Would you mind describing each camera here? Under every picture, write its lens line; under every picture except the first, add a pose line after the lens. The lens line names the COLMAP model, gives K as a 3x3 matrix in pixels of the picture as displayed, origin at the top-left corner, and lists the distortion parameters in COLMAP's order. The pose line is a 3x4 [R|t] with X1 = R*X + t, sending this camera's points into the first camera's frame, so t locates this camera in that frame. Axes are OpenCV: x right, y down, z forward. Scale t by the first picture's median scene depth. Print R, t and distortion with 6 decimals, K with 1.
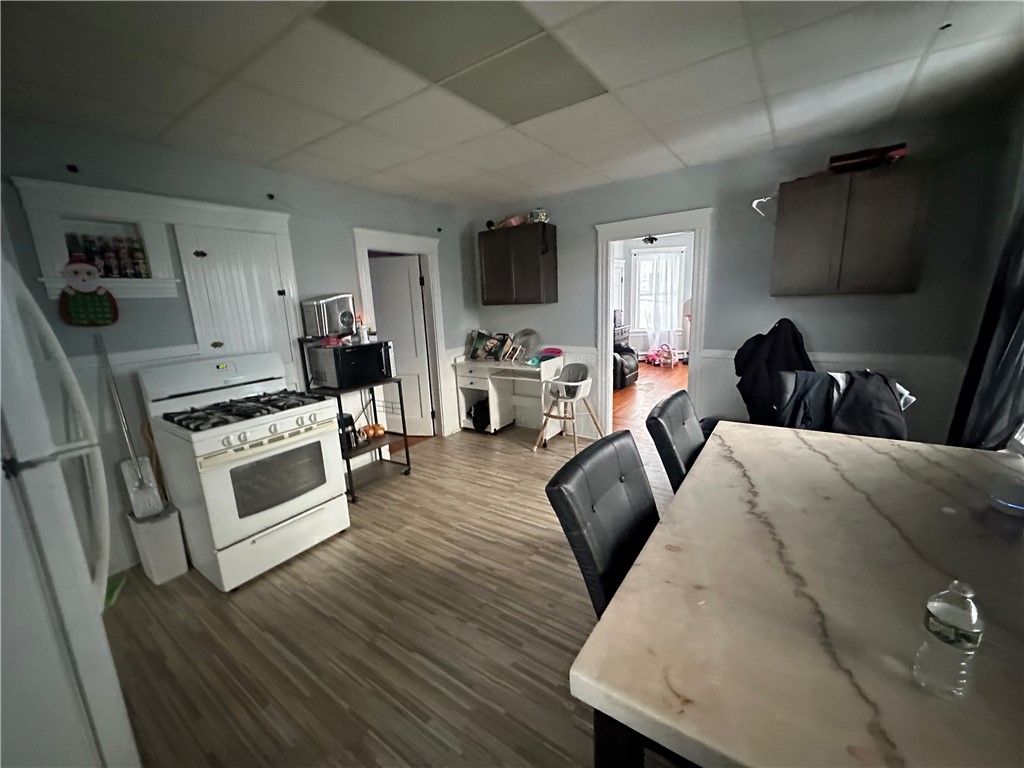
lens RADIAL K [[409.1, 0, 514.7], [0, 409.1, 385.6], [0, 0, 1]] dist [0.001395, 0.000255]
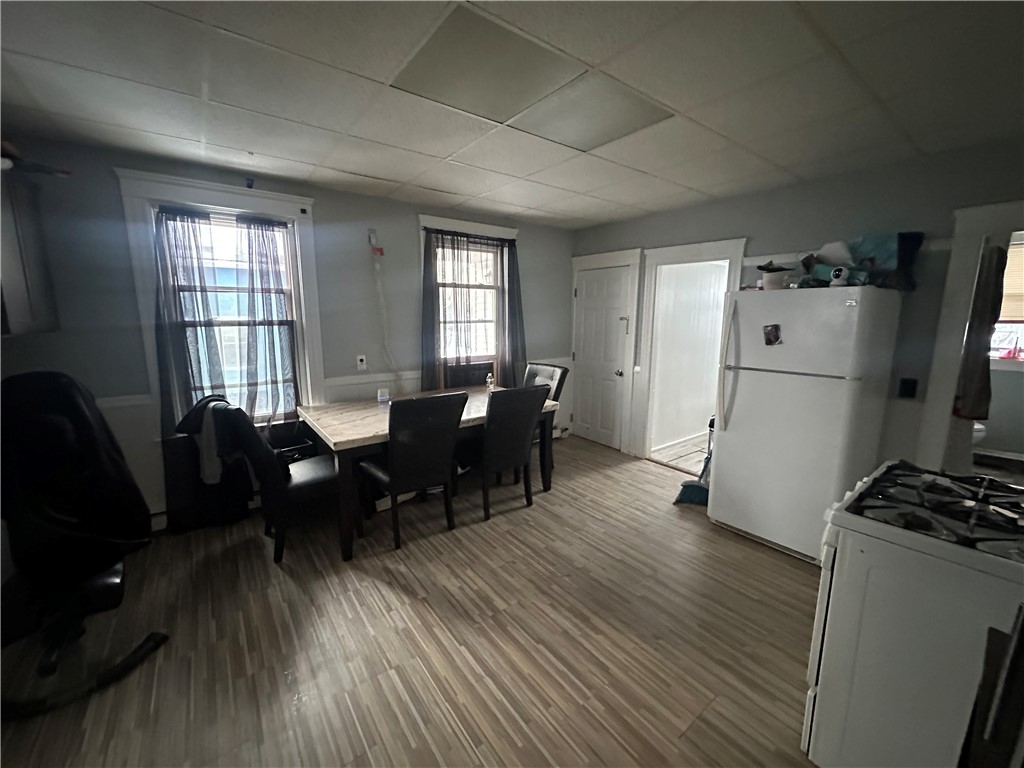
lens RADIAL K [[409.1, 0, 509.9], [0, 409.1, 380.0], [0, 0, 1]] dist [0.001395, 0.000255]
pose [[-0.947822, -0.013418, 0.318516, -0.247983], [0.101953, 0.933886, 0.342727, -0.354035], [-0.302057, 0.357318, -0.883790, 1.625737]]
